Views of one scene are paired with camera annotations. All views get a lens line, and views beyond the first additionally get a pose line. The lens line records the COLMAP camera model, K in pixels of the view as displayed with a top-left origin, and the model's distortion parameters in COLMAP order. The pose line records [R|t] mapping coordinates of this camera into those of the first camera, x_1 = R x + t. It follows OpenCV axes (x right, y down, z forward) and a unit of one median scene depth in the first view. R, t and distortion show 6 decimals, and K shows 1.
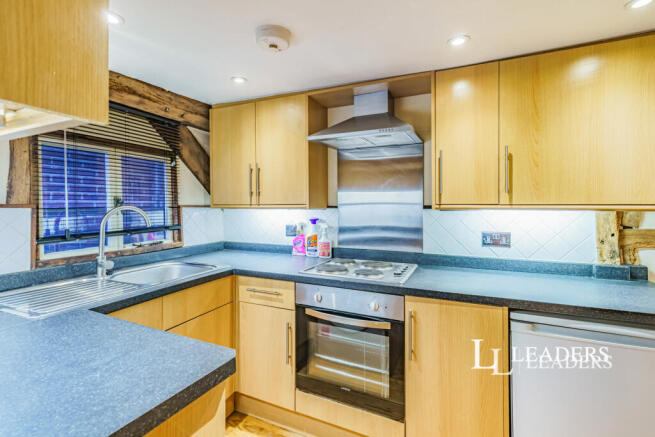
lens RADIAL K [[300.9, 0, 327.1], [0, 300.9, 204.9], [0, 0, 1]] dist [0.010578, -0.002382]
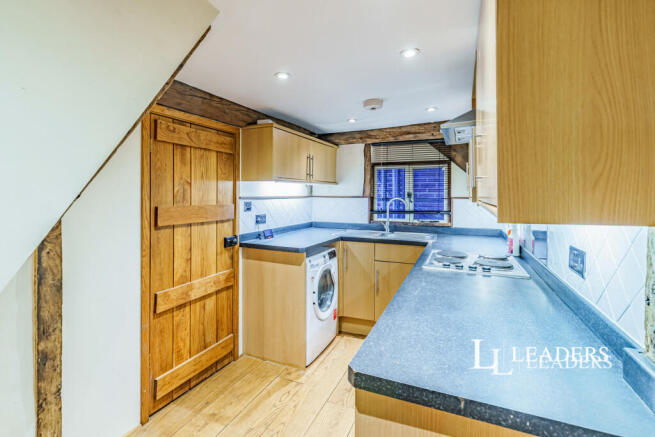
lens RADIAL K [[300.9, 0, 326.7], [0, 300.9, 195.6], [0, 0, 1]] dist [0.010578, -0.002382]
pose [[0.028263, 0.005834, -0.999583, 1.037562], [0.001516, 0.999982, 0.005879, -0.017367], [0.999599, -0.001682, 0.028254, 0.440561]]
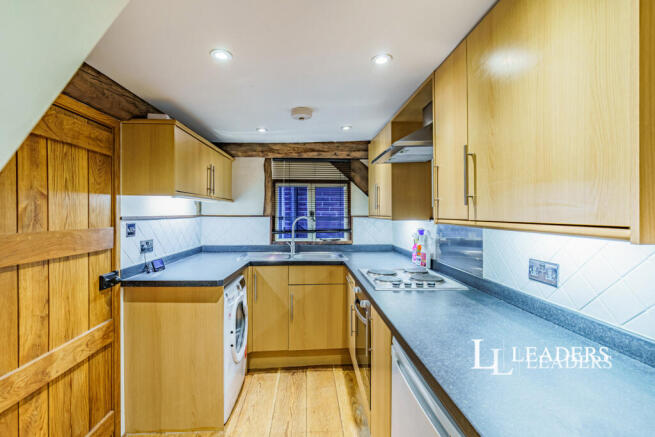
lens RADIAL K [[300.9, 0, 323.1], [0, 300.9, 215.9], [0, 0, 1]] dist [0.010578, -0.002382]
pose [[0.462305, 0.010169, -0.886663, 0.856951], [0.001519, 0.999924, 0.012260, -0.018496], [0.886720, -0.007015, 0.462255, 0.237048]]
